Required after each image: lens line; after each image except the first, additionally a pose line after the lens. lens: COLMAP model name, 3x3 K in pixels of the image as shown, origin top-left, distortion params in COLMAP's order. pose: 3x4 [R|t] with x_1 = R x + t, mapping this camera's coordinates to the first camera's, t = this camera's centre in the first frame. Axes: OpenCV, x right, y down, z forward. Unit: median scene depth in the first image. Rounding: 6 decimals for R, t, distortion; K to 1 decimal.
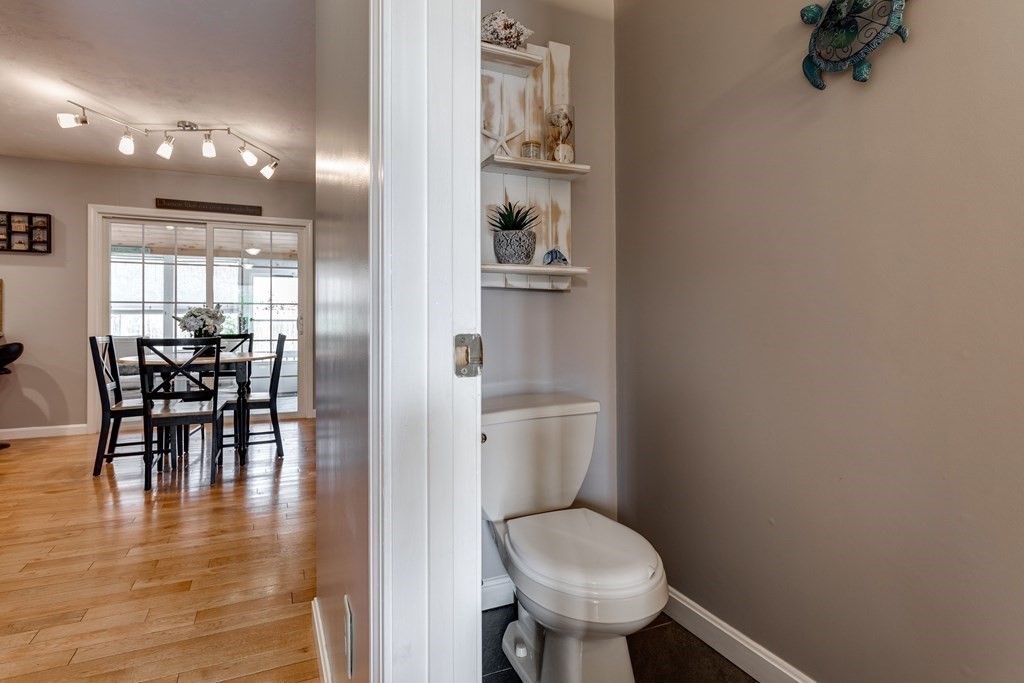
lens RADIAL K [[542.2, 0, 513.9], [0, 542.2, 320.8], [0, 0, 1]] dist [0.001793, 0.000253]
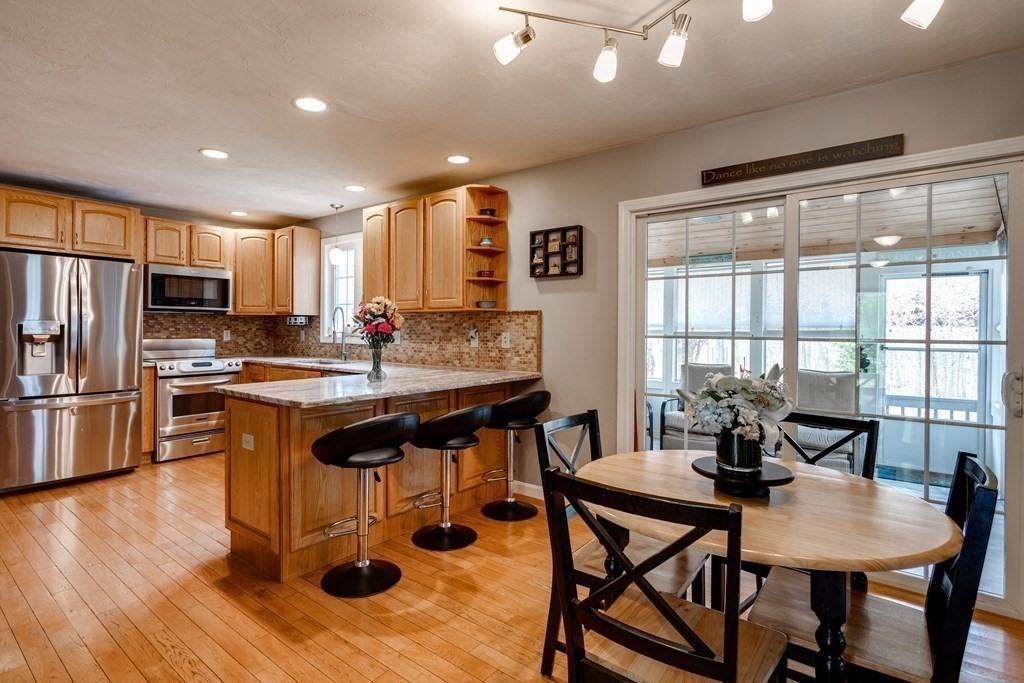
lens RADIAL K [[516.1, 0, 463.9], [0, 516.1, 326.6], [0, 0, 1]] dist [0.000569, 0.000203]
pose [[0.417579, 0.003924, -0.908632, -0.248891], [0.002244, 0.999983, 0.005350, -0.054552], [0.908638, -0.004273, 0.417563, 0.534624]]
